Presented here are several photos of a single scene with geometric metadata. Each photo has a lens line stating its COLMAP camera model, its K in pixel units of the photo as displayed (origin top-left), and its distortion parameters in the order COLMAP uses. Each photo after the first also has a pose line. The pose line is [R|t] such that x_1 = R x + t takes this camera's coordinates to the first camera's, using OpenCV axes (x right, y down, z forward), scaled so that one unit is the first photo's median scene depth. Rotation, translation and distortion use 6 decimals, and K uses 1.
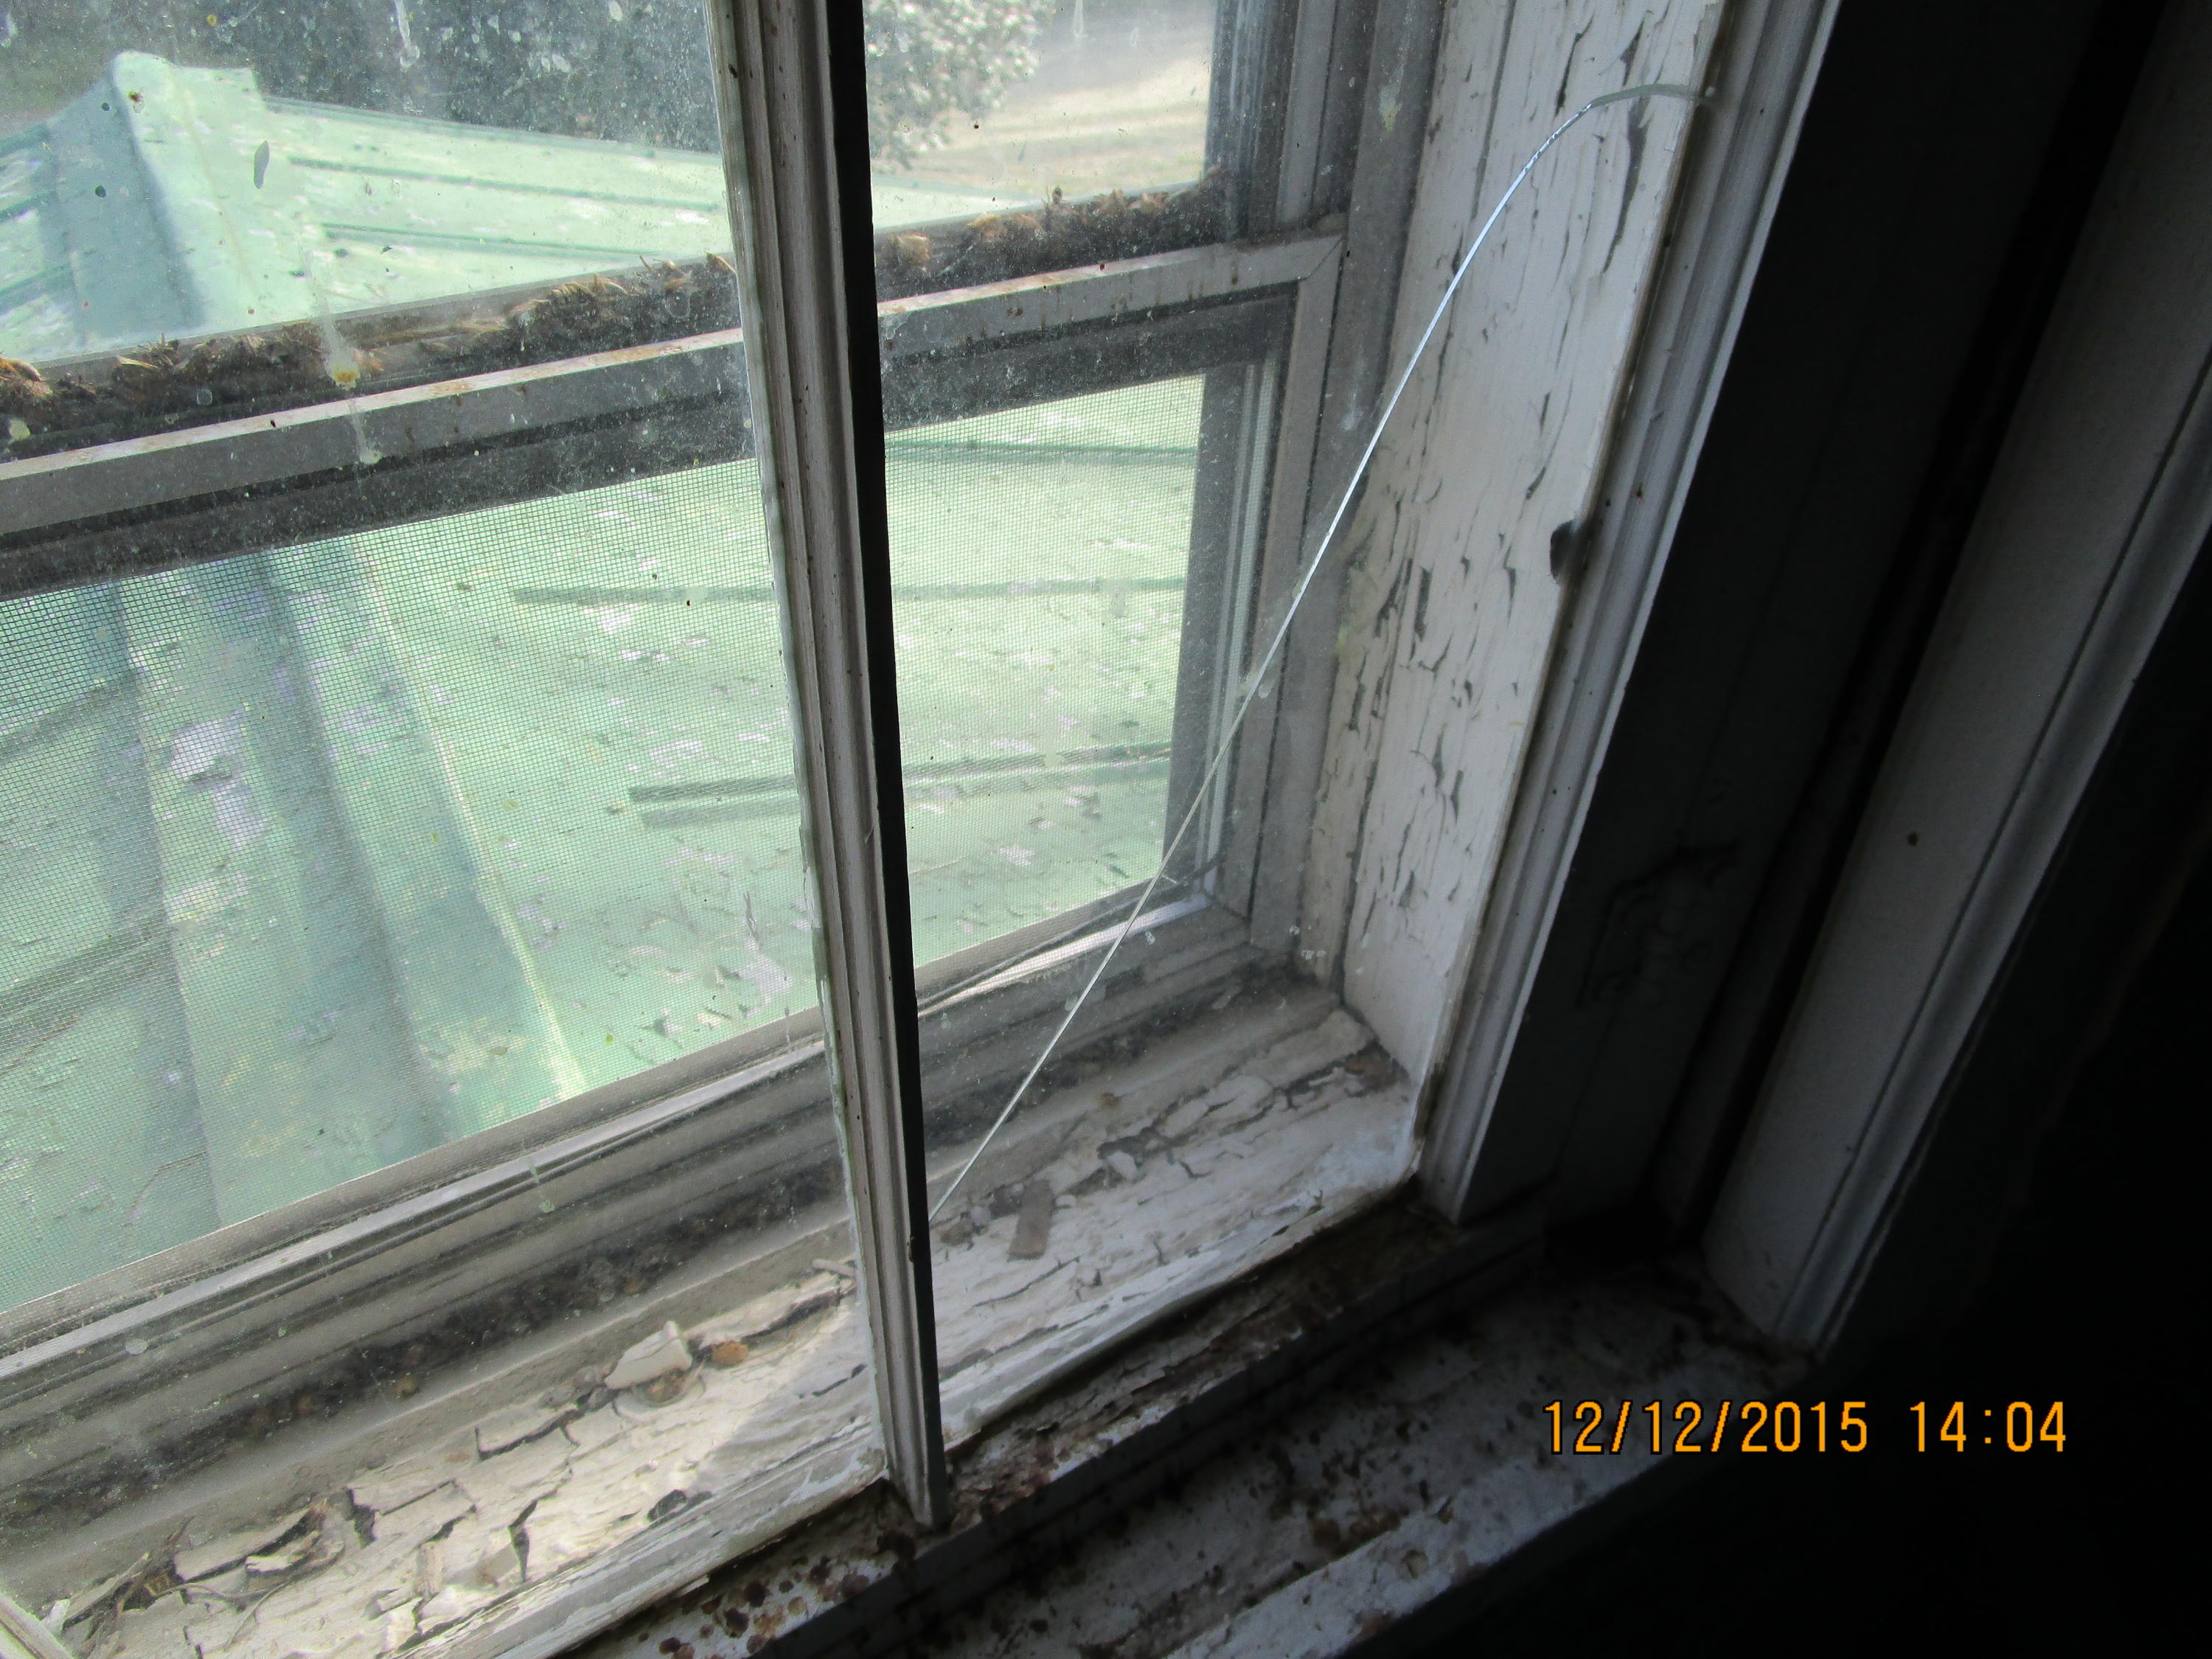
lens RADIAL K [[1568.7, 0, 1100.9], [0, 1568.7, 811.1], [0, 0, 1]] dist [-0.032205, 0.008969]
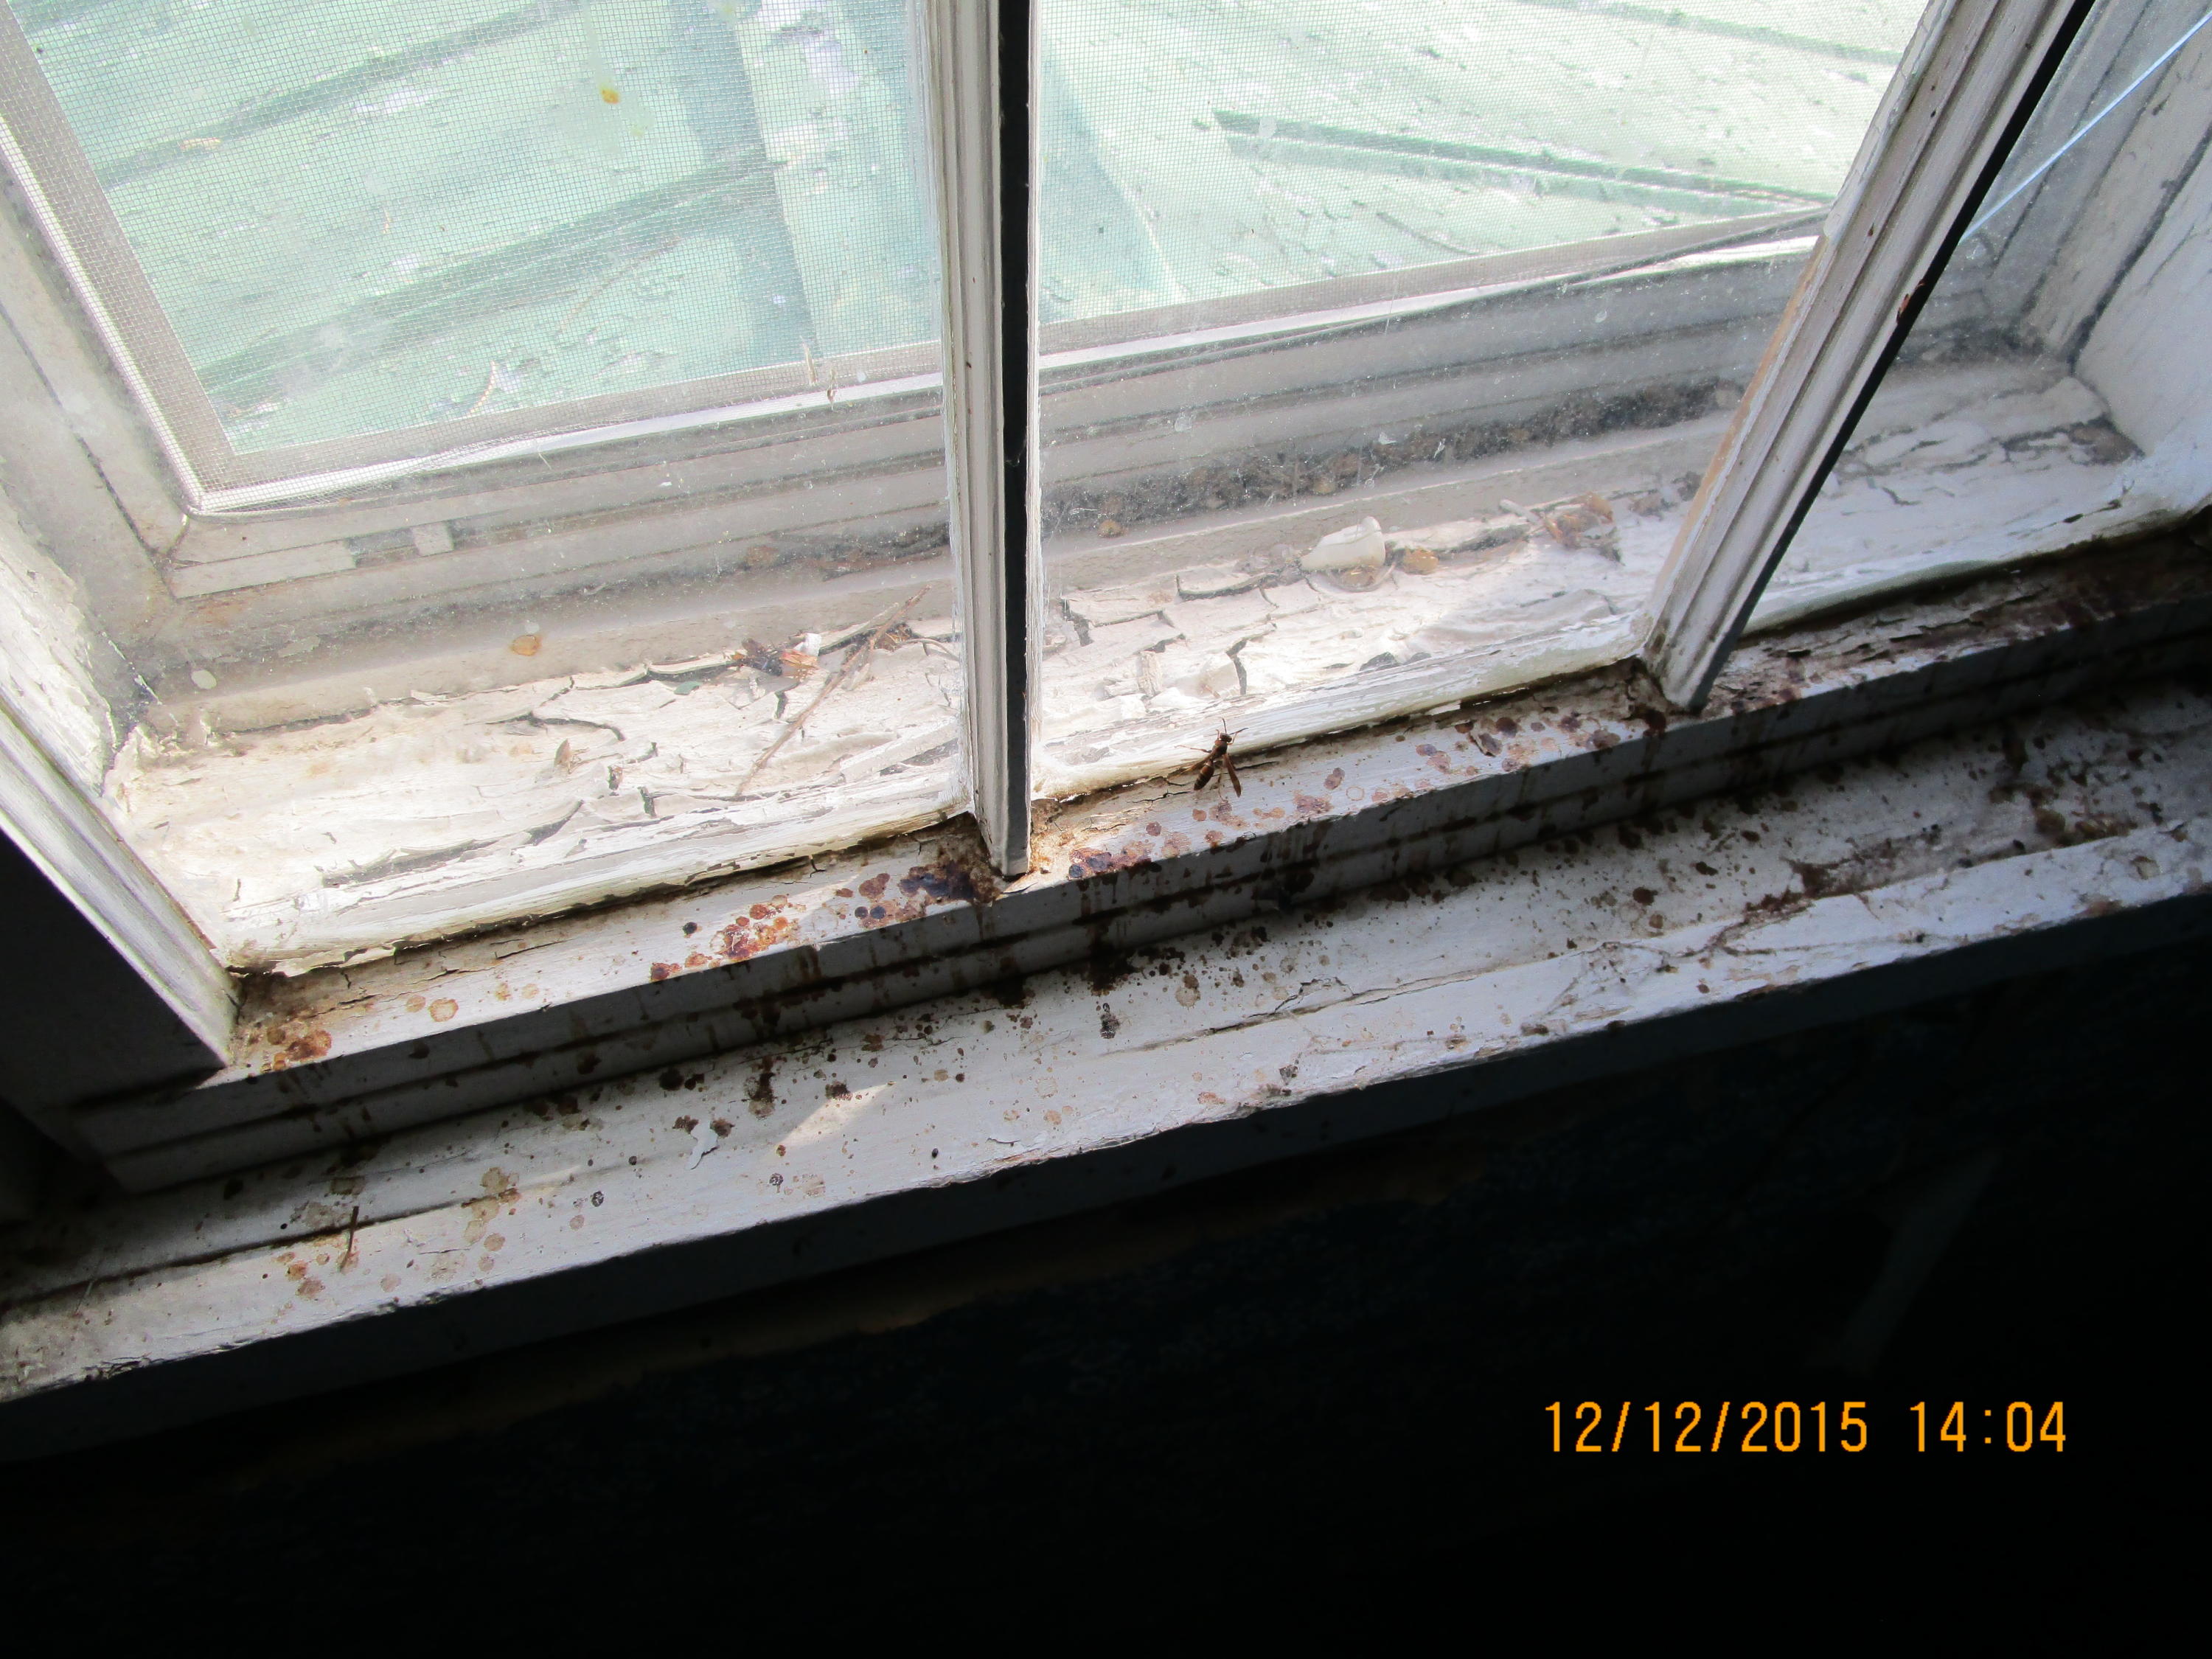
lens RADIAL K [[1568.7, 0, 1123.7], [0, 1568.7, 806.6], [0, 0, 1]] dist [-0.032205, 0.008969]
pose [[0.968745, 0.205242, -0.139316, -0.273410], [-0.161940, 0.948697, 0.271570, 0.279578], [0.187906, -0.240521, 0.952282, -0.020103]]
